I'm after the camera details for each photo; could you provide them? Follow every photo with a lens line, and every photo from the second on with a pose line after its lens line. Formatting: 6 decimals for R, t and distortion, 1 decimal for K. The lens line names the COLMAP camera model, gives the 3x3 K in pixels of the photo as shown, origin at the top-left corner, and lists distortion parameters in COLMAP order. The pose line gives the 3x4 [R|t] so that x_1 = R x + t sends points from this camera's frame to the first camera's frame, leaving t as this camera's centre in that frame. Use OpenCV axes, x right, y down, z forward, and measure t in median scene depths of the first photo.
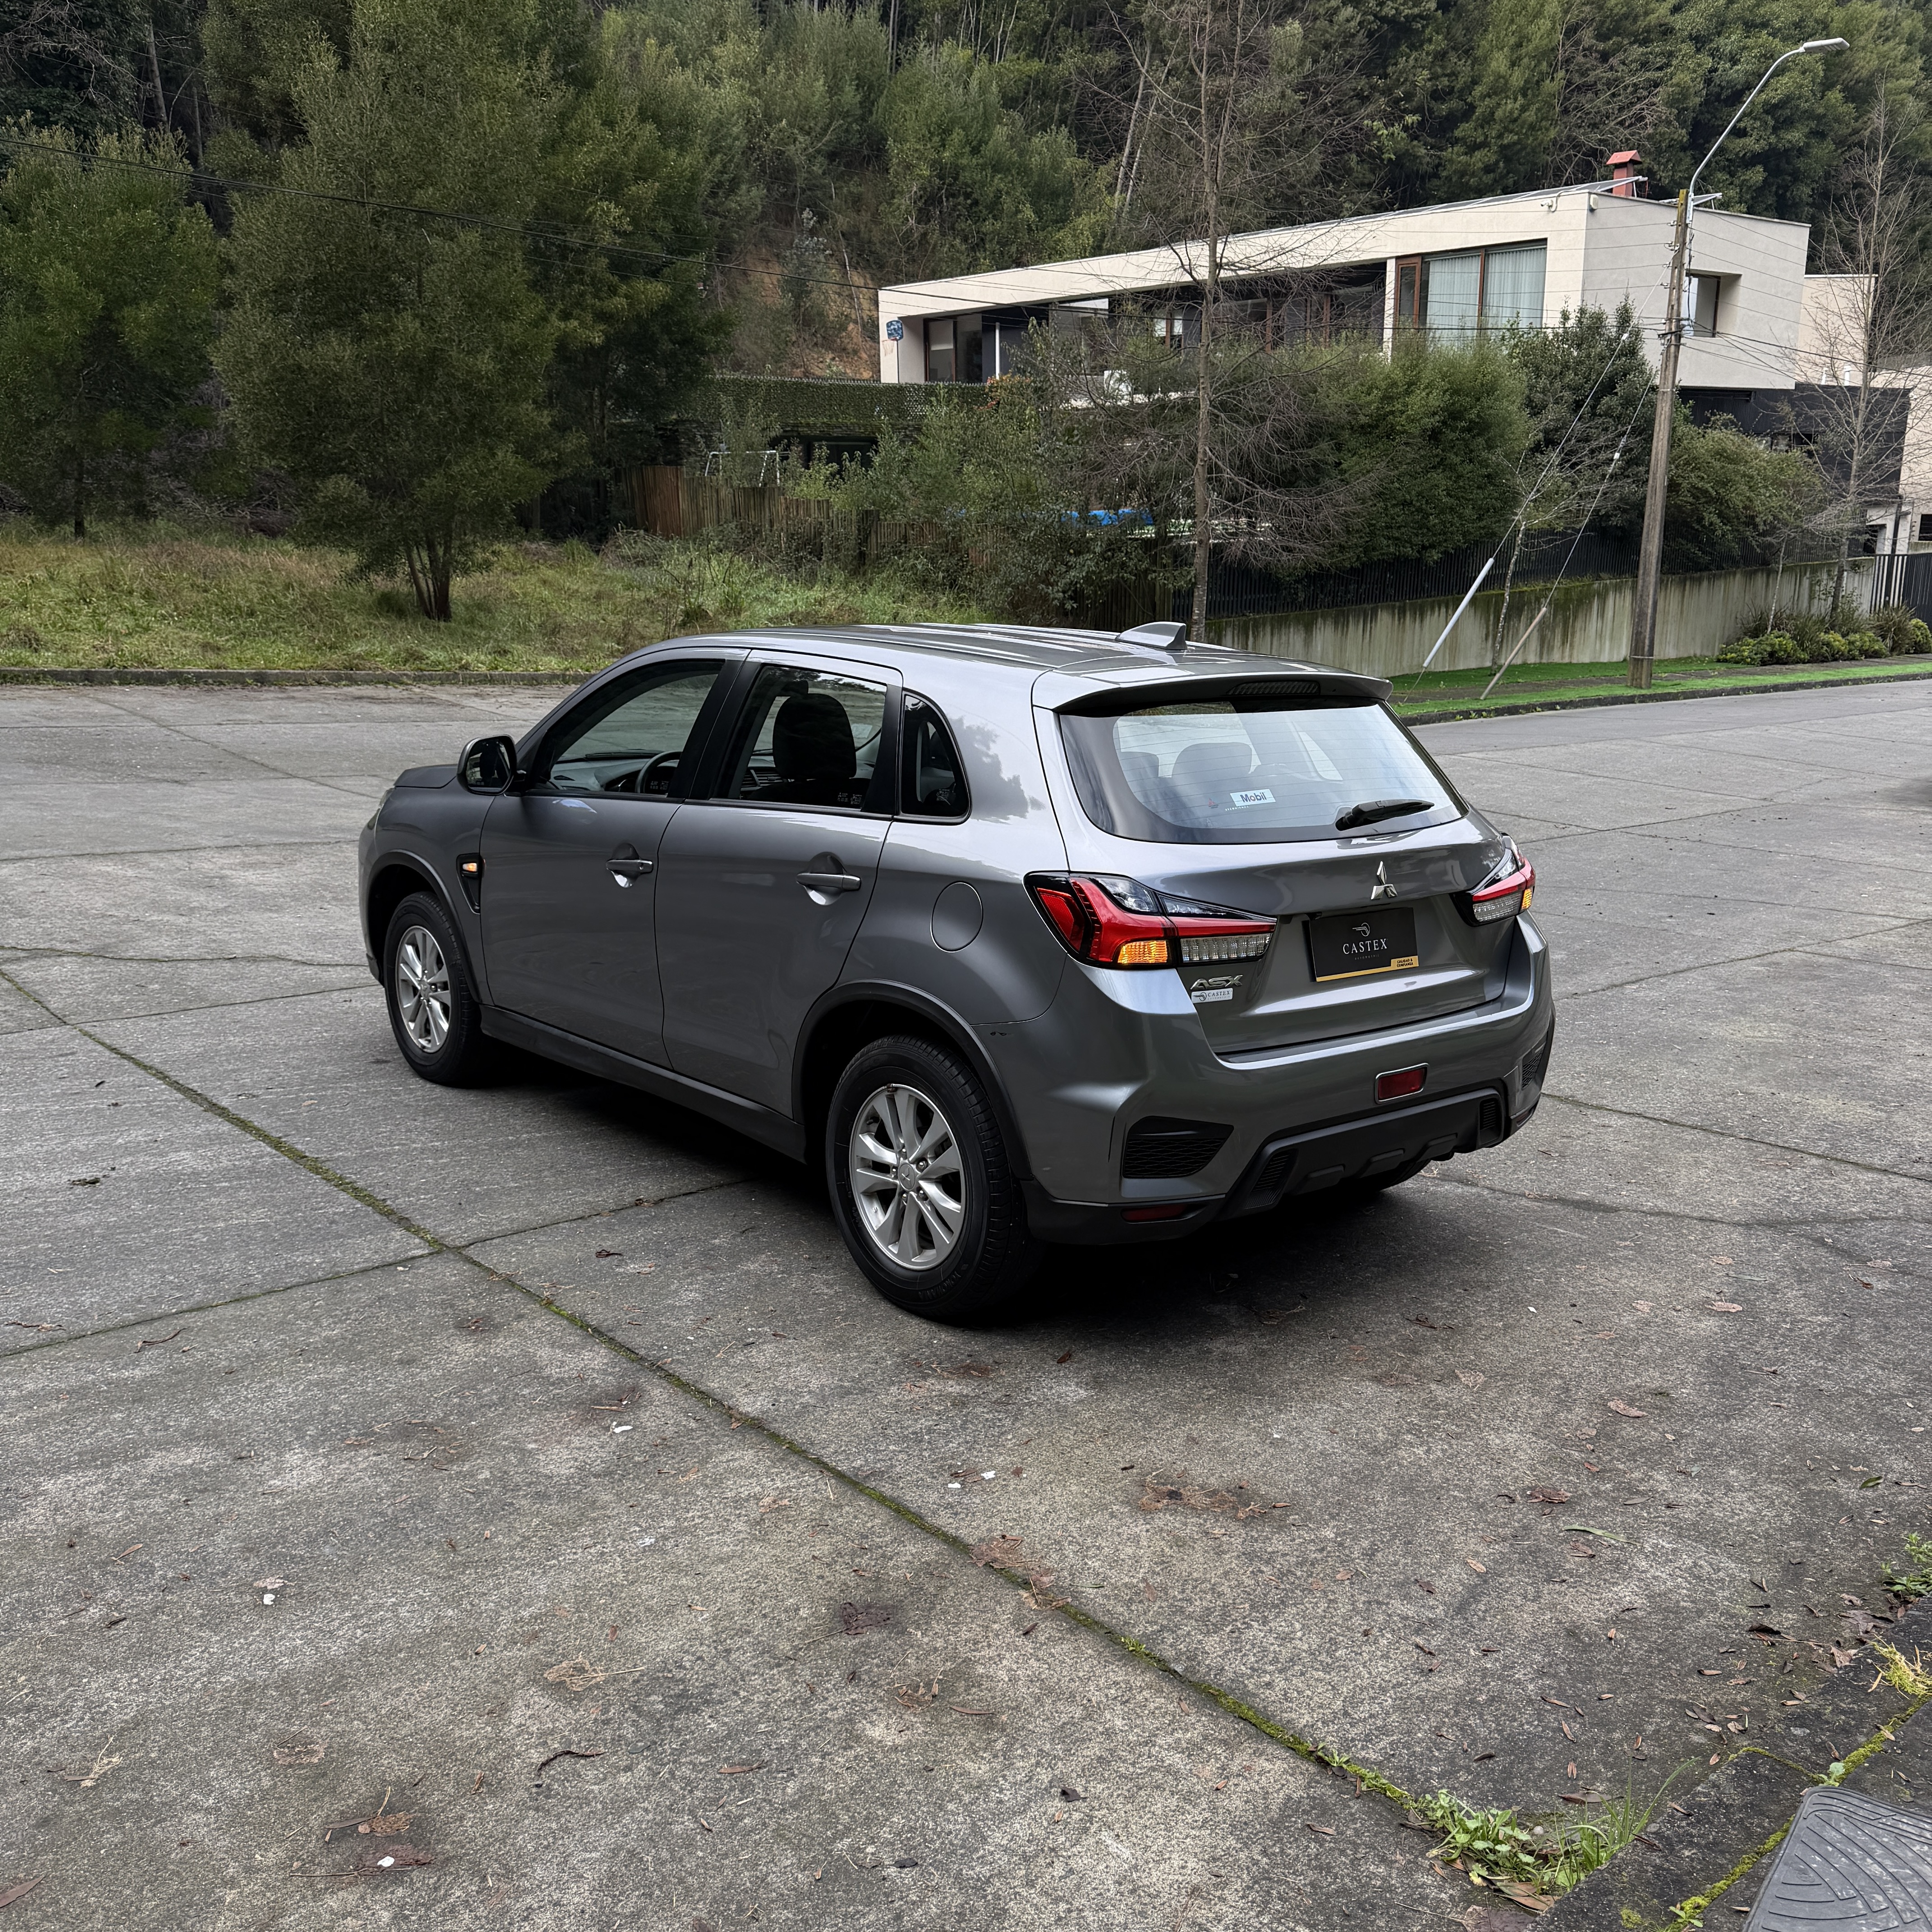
lens RADIAL K [[1825.6, 0, 935.1], [0, 1825.6, 1030.8], [0, 0, 1]] dist [0.000637, 0.000000]
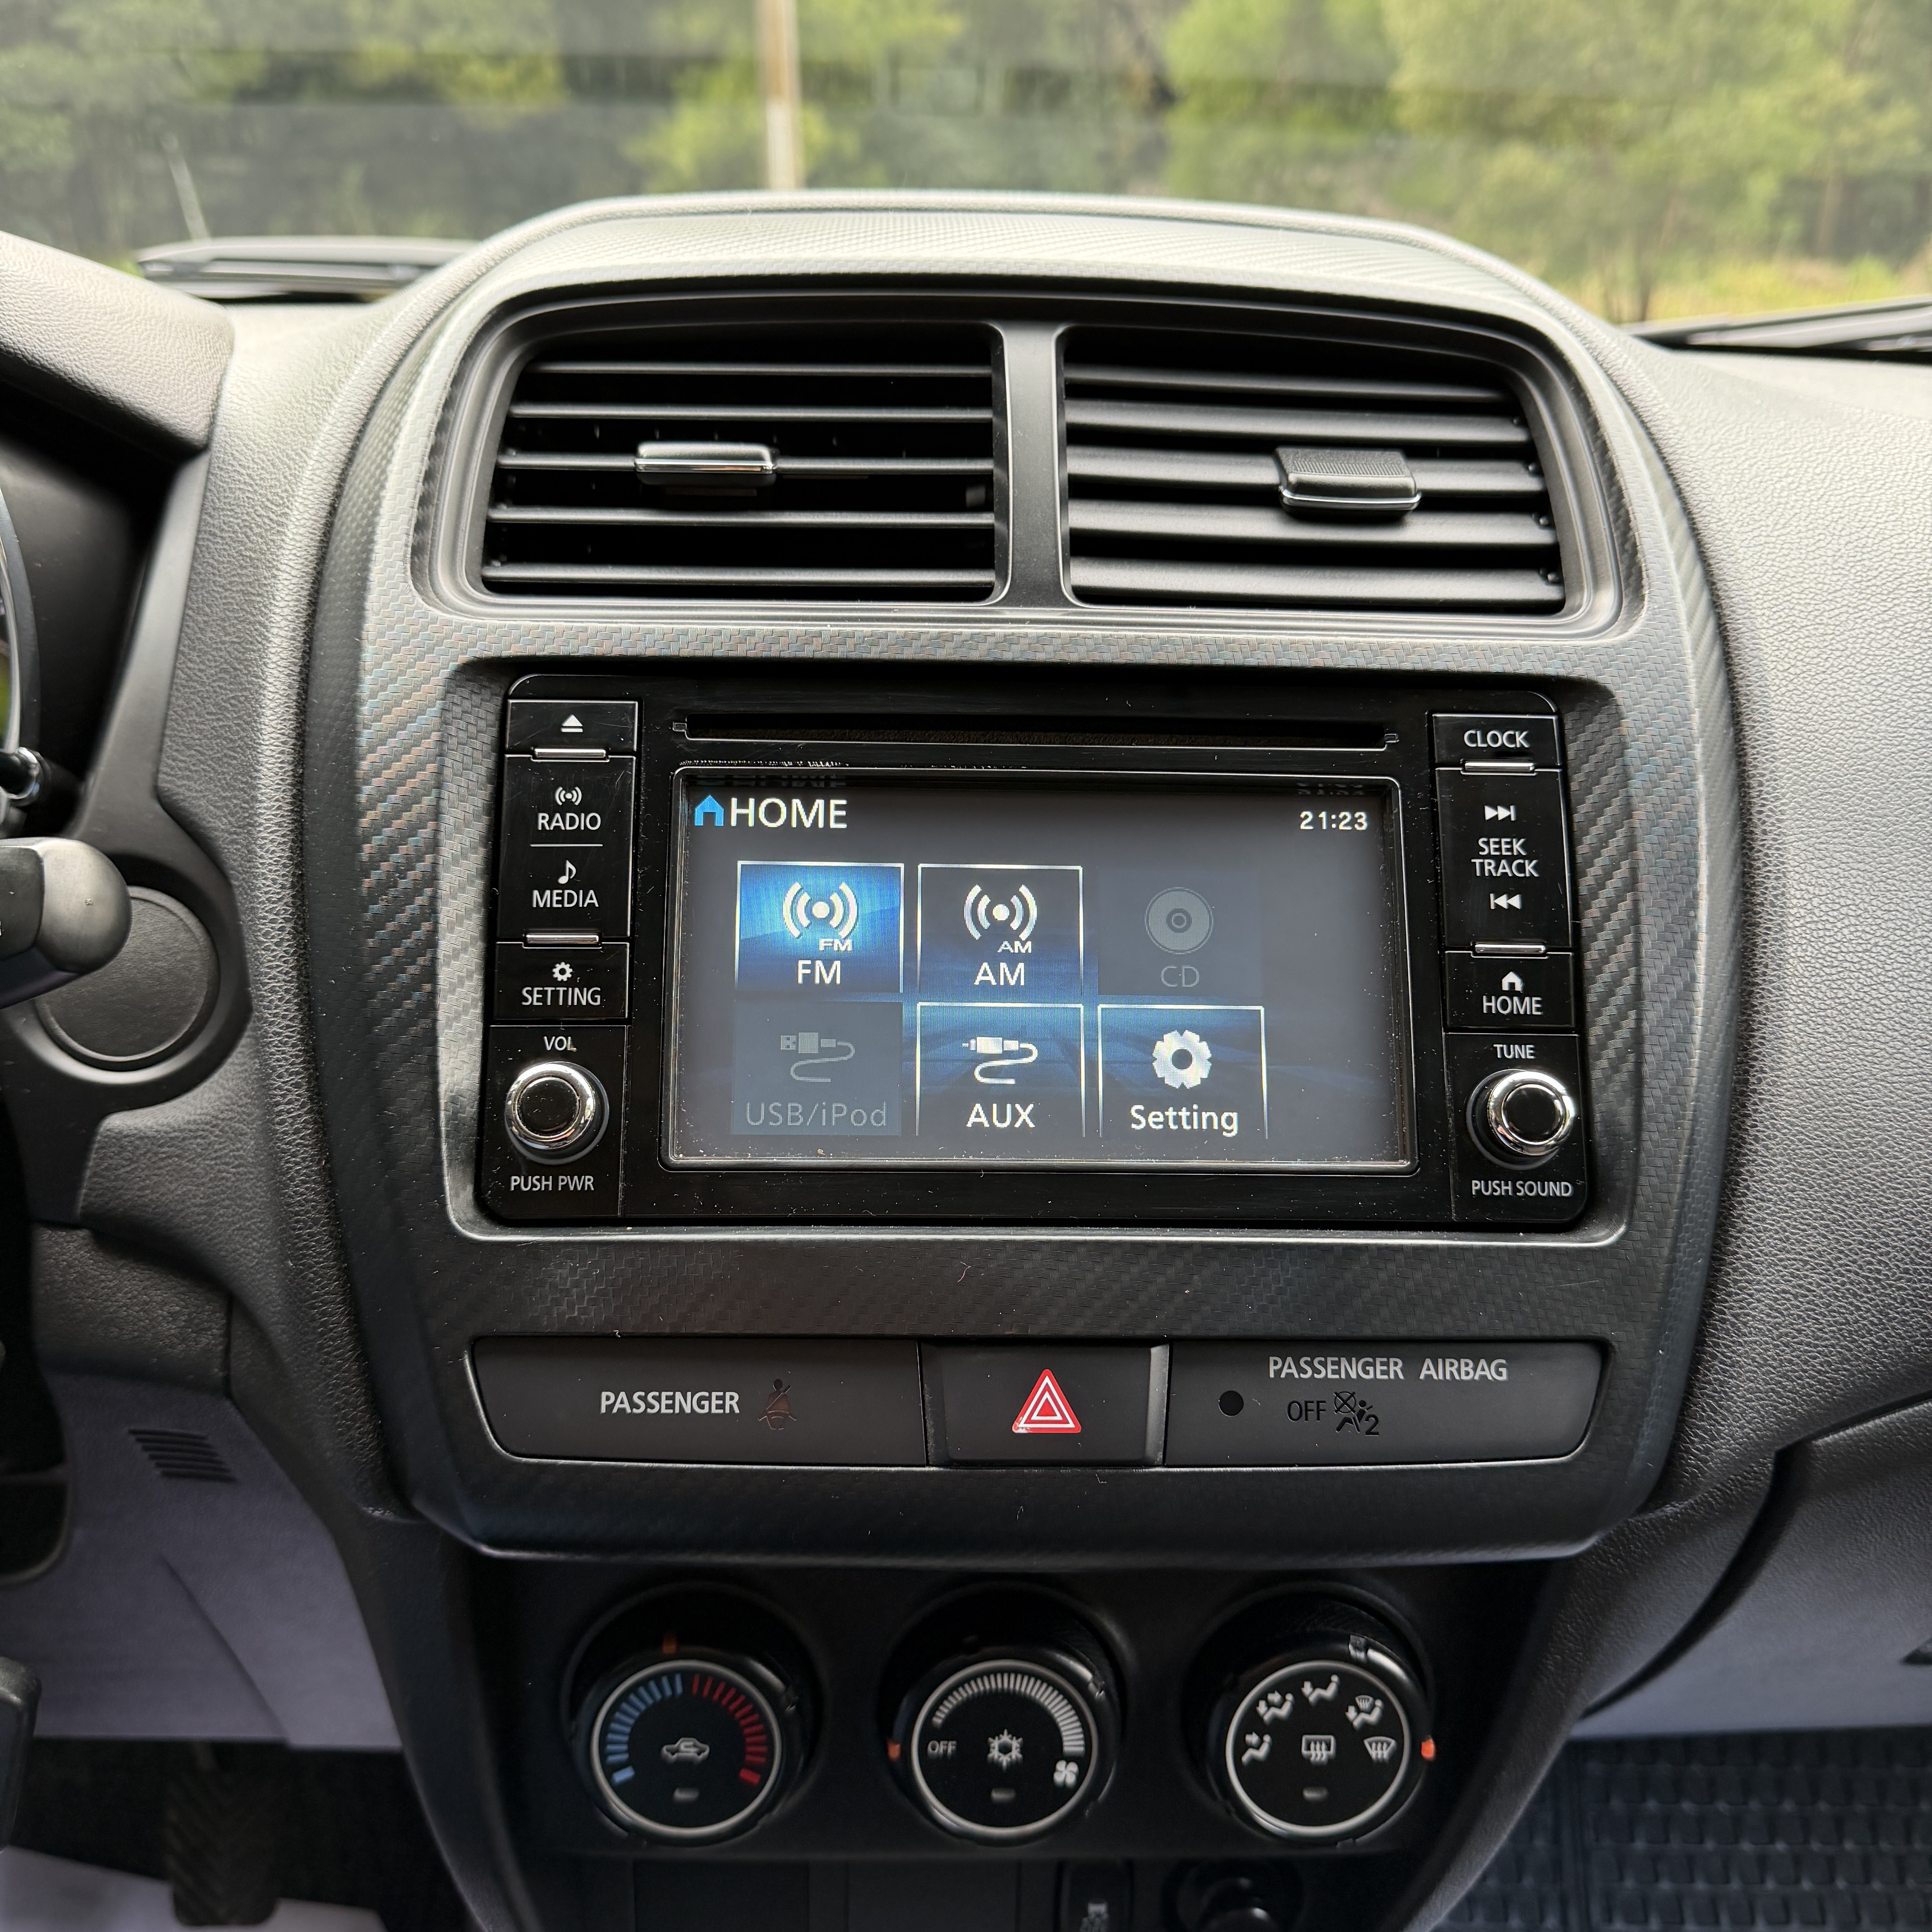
lens RADIAL K [[1825.6, 0, 978.5], [0, 1825.6, 963.1], [0, 0, 1]] dist [0.000637, 0.000000]
pose [[0.801859, 0.183517, -0.568633, -0.018997], [-0.144666, 0.982979, 0.113239, -0.028394], [0.579736, -0.008540, 0.814760, 0.228645]]
